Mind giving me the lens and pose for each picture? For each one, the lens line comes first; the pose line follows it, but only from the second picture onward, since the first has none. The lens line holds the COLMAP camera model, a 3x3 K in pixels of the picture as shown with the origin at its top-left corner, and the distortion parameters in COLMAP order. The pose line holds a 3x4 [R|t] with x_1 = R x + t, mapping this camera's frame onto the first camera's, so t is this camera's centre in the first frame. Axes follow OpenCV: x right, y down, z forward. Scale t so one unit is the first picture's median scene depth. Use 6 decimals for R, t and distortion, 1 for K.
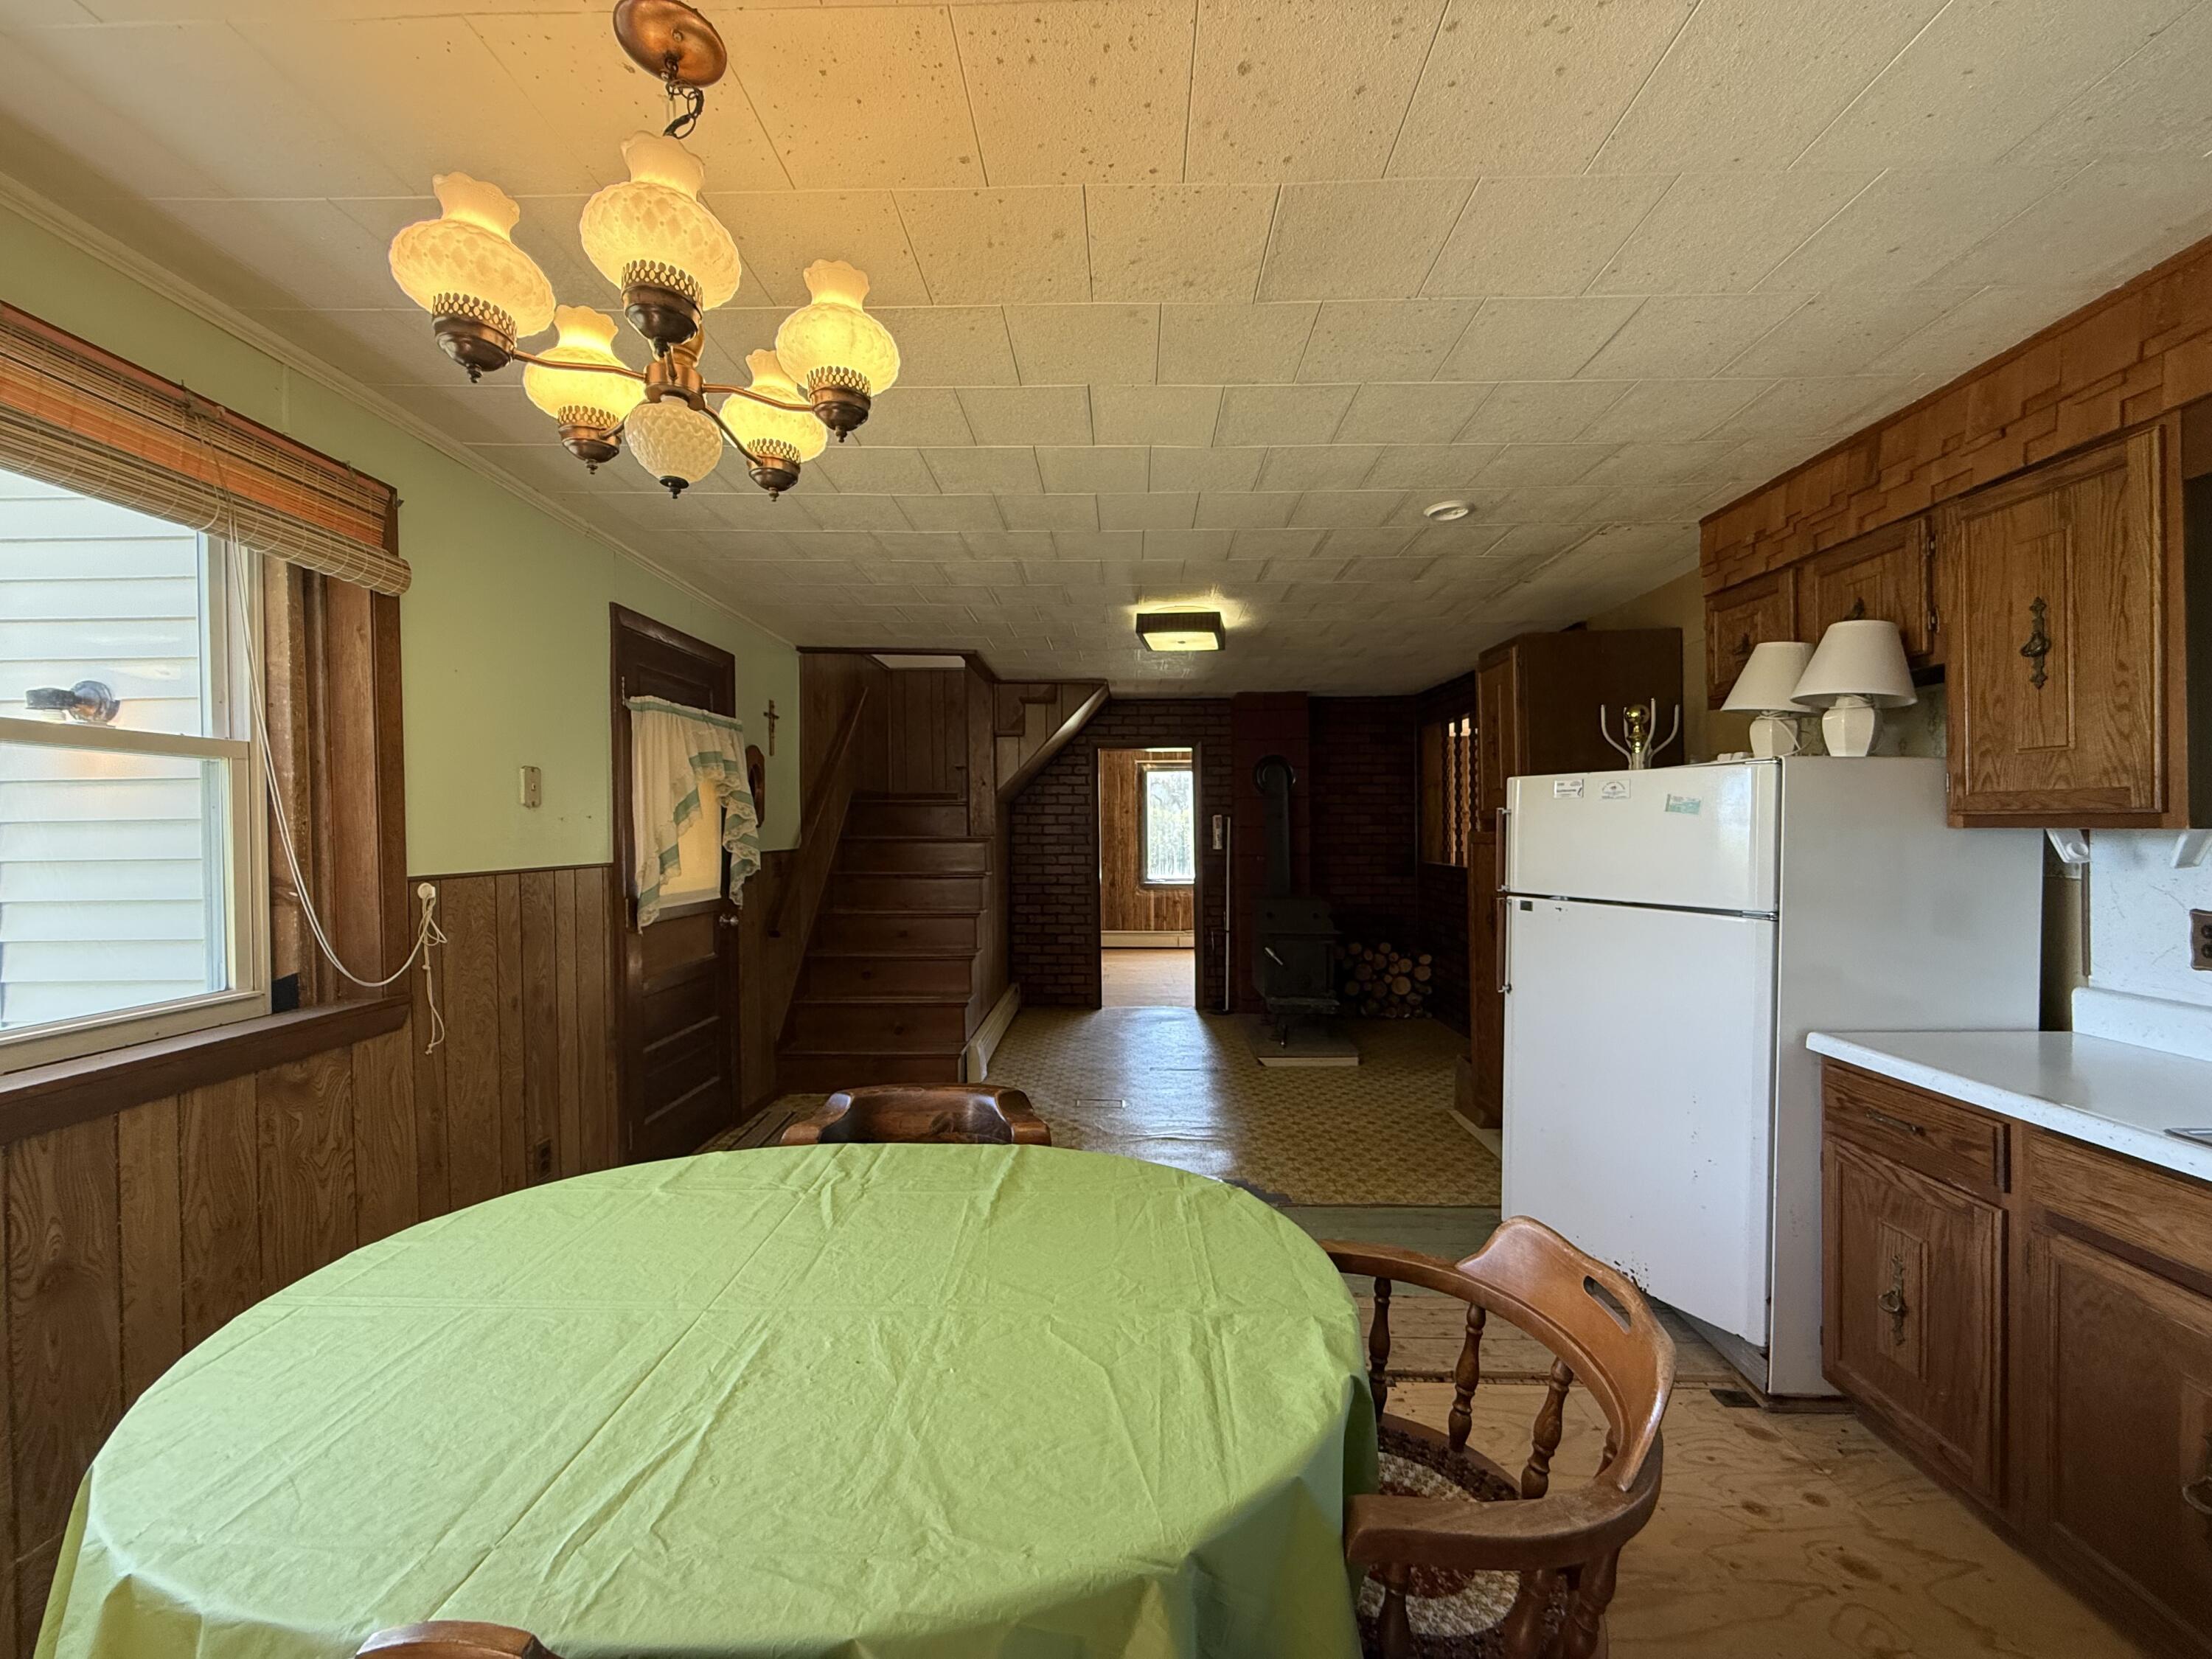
lens RADIAL K [[881.8, 0, 1103.8], [0, 881.8, 833.7], [0, 0, 1]] dist [0.000371, -0.000160]
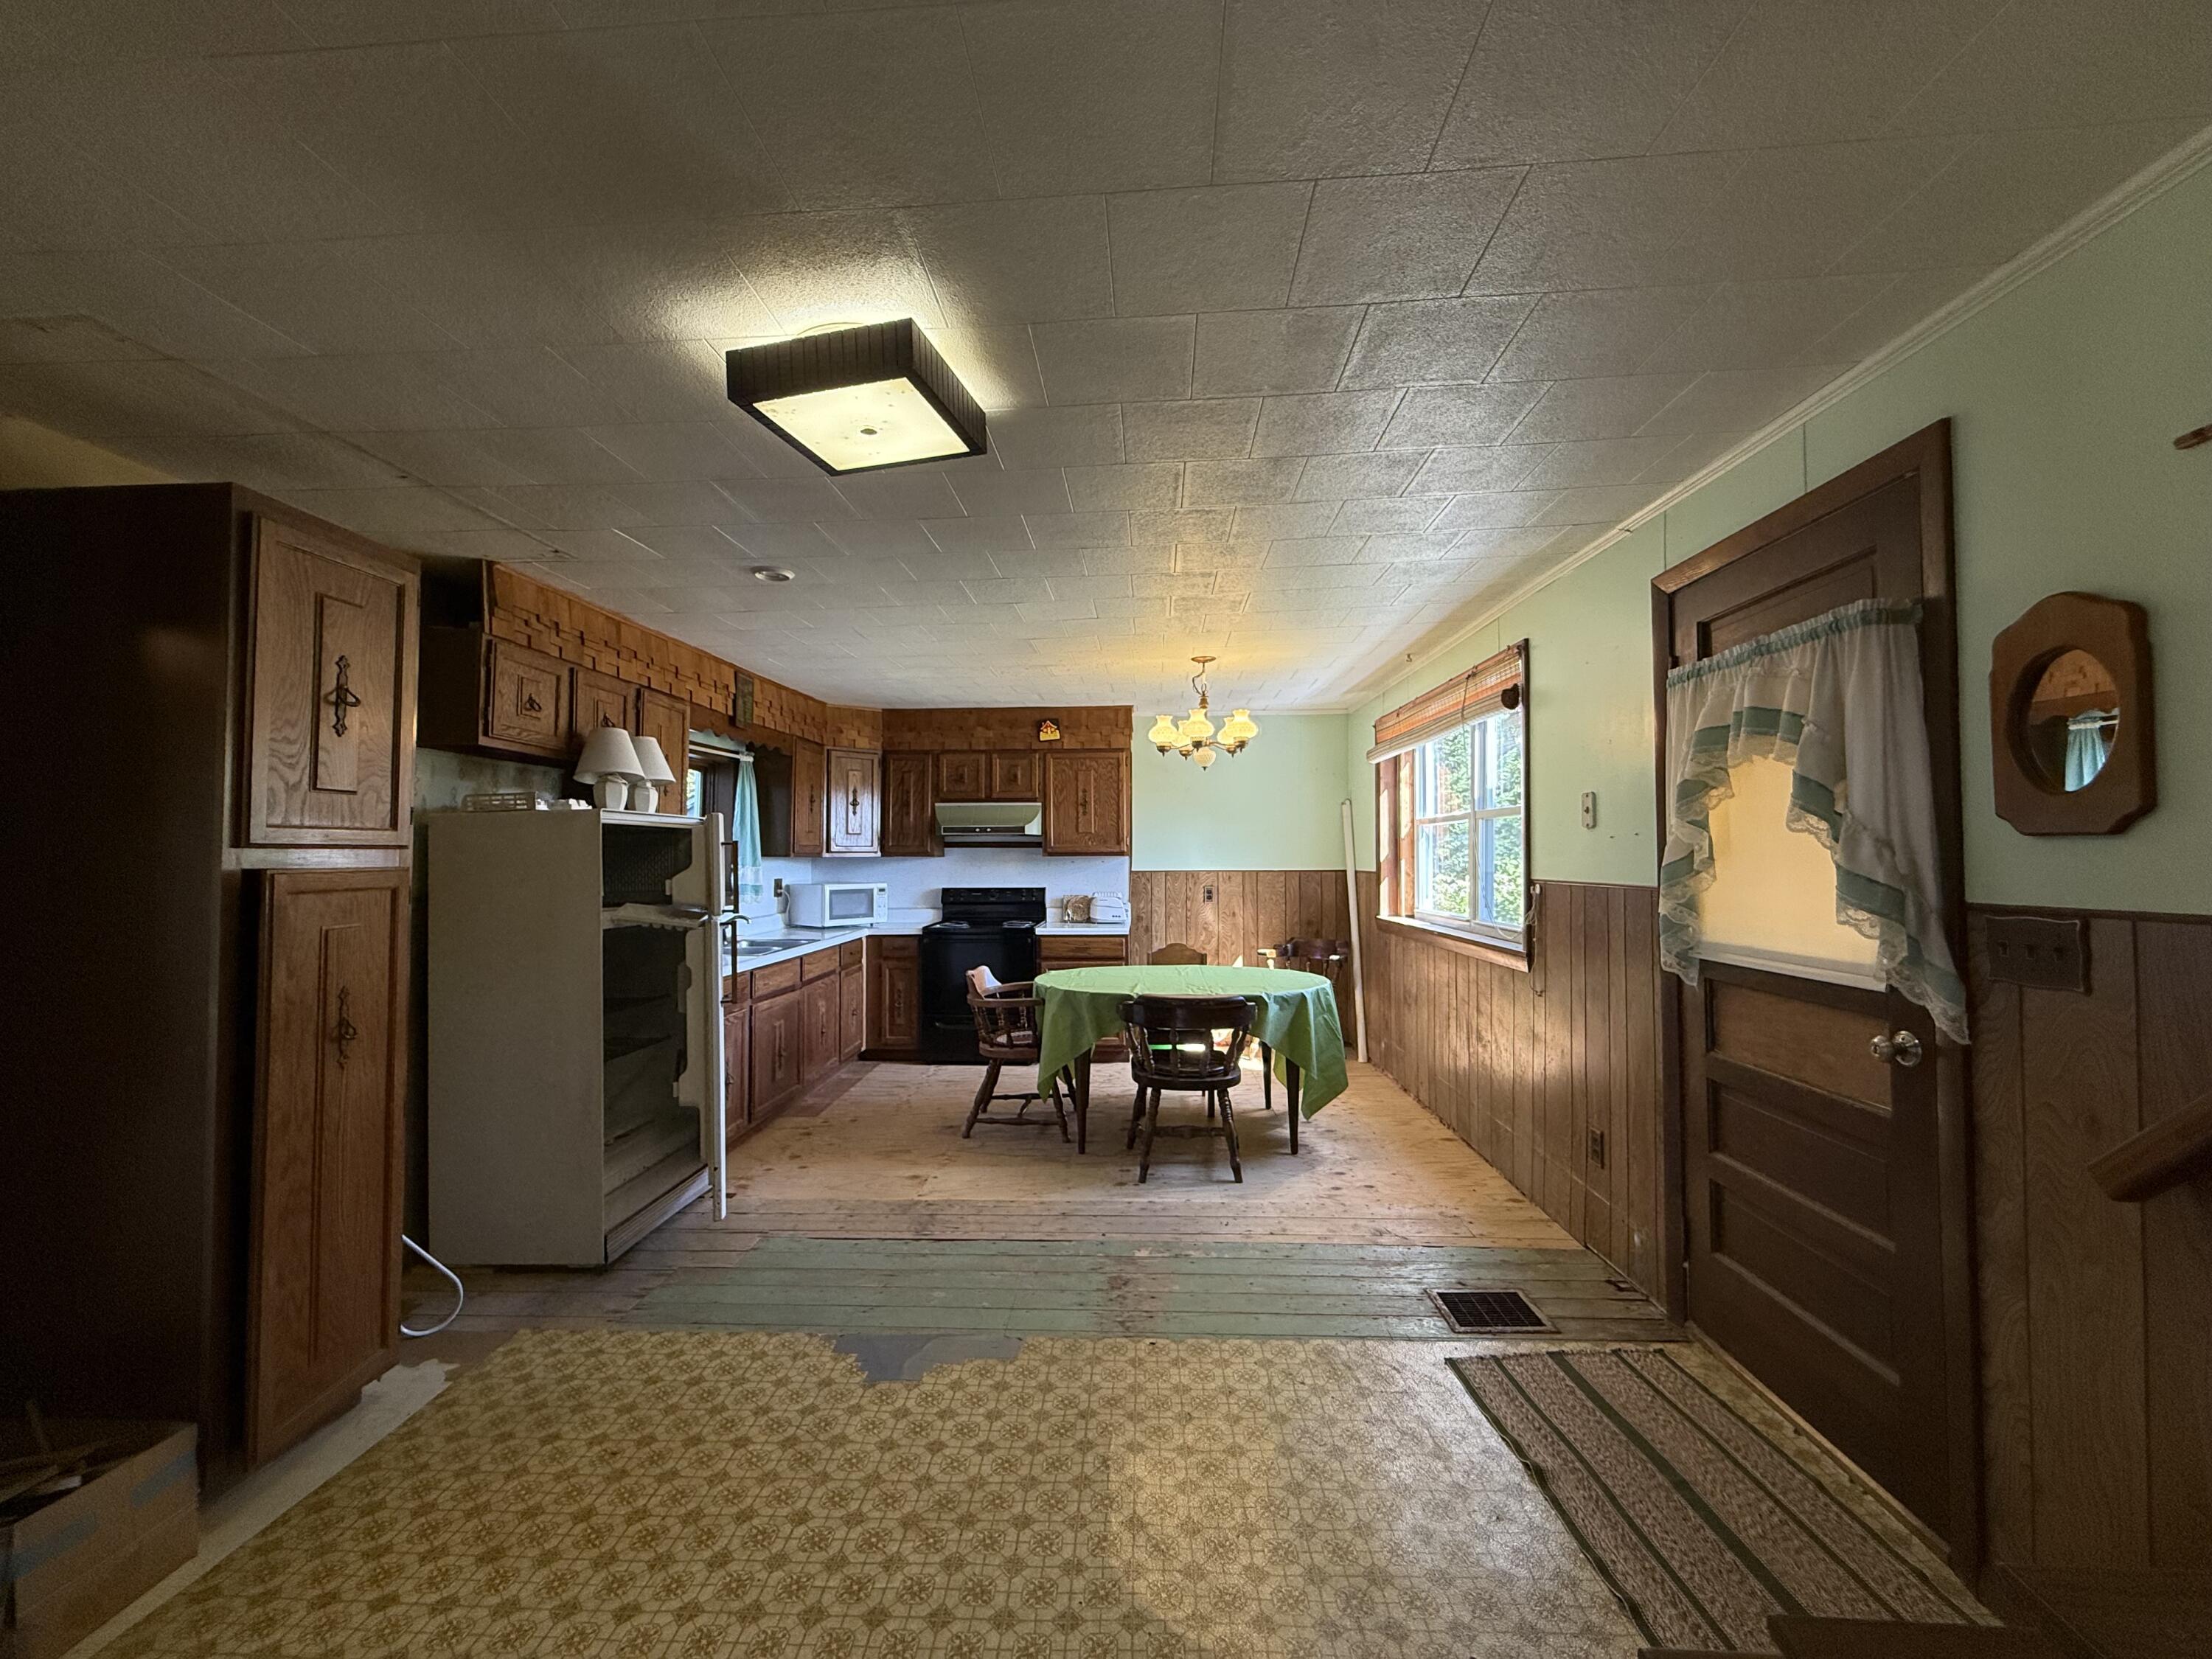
lens RADIAL K [[881.8, 0, 1103.8], [0, 881.8, 833.7], [0, 0, 1]] dist [0.000371, -0.000160]
pose [[-0.999565, 0.013966, 0.025987, -0.060132], [0.013453, 0.999714, -0.019796, -0.009446], [-0.026256, -0.019437, -0.999466, 2.367211]]
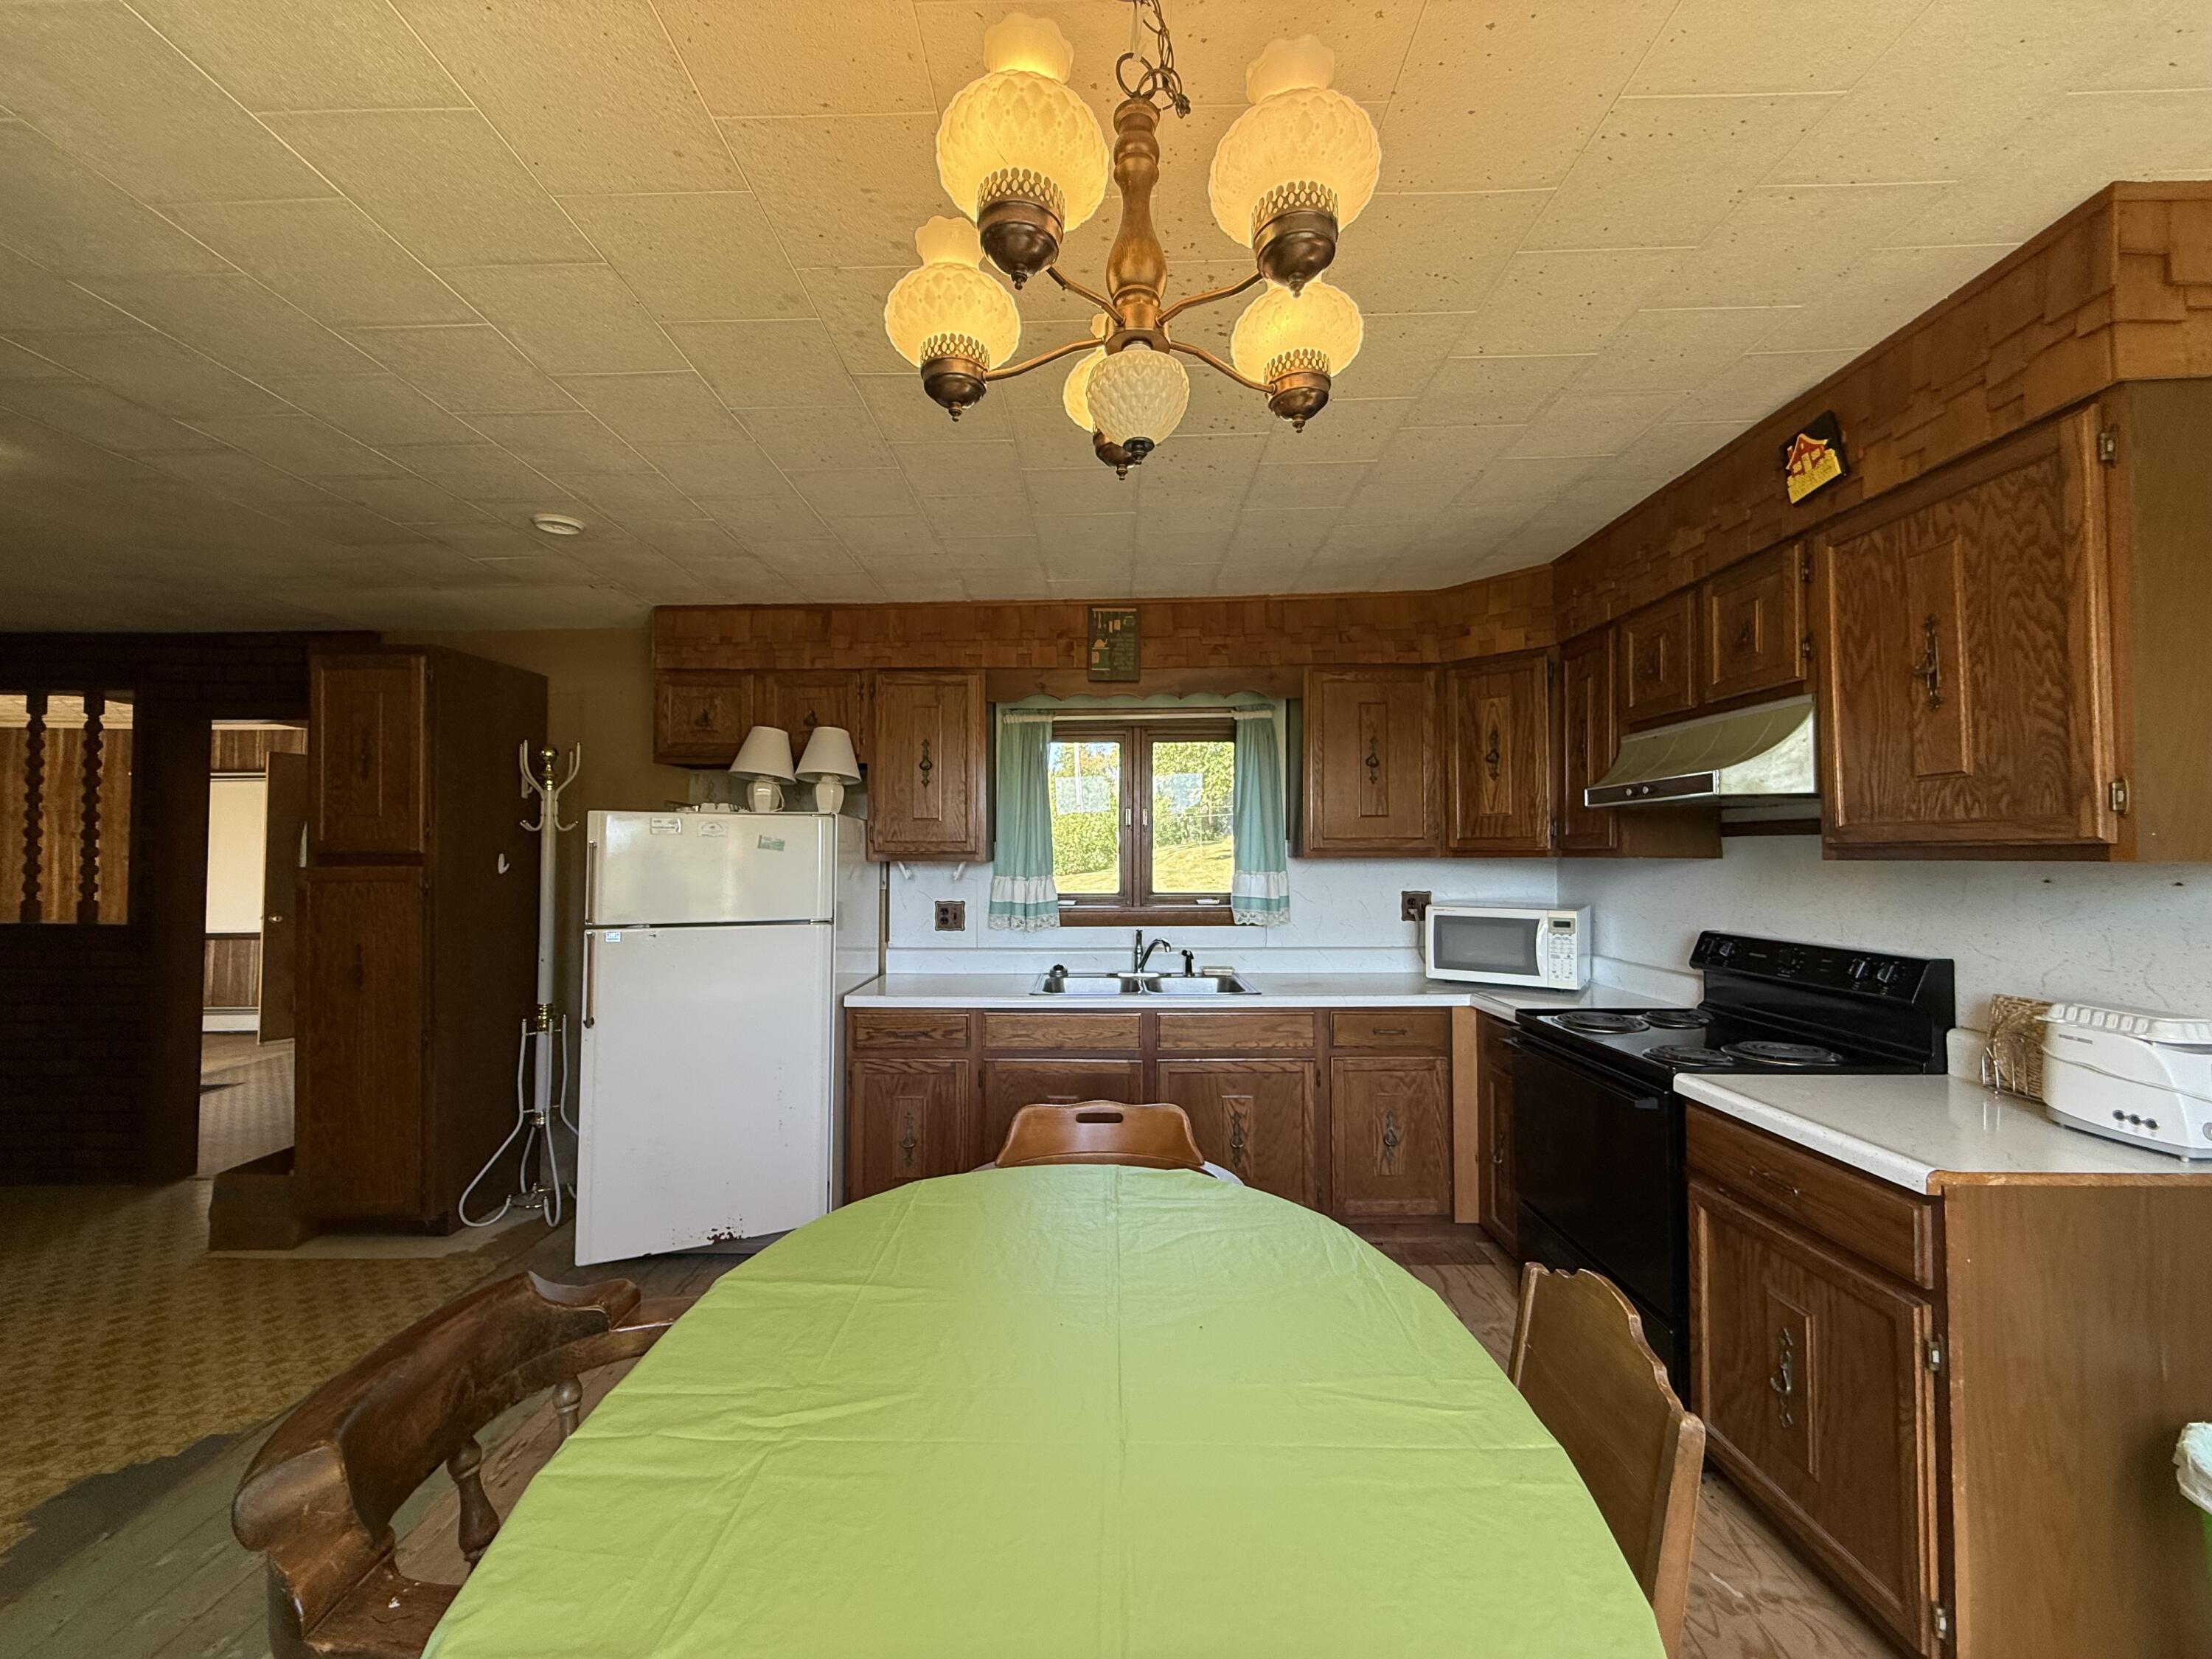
lens RADIAL K [[881.8, 0, 1103.8], [0, 881.8, 833.7], [0, 0, 1]] dist [0.000371, -0.000160]
pose [[-0.018072, 0.033360, 0.999280, -0.620945], [0.008708, 0.999411, -0.033207, 0.000591], [-0.999799, 0.008101, -0.018351, 0.491942]]
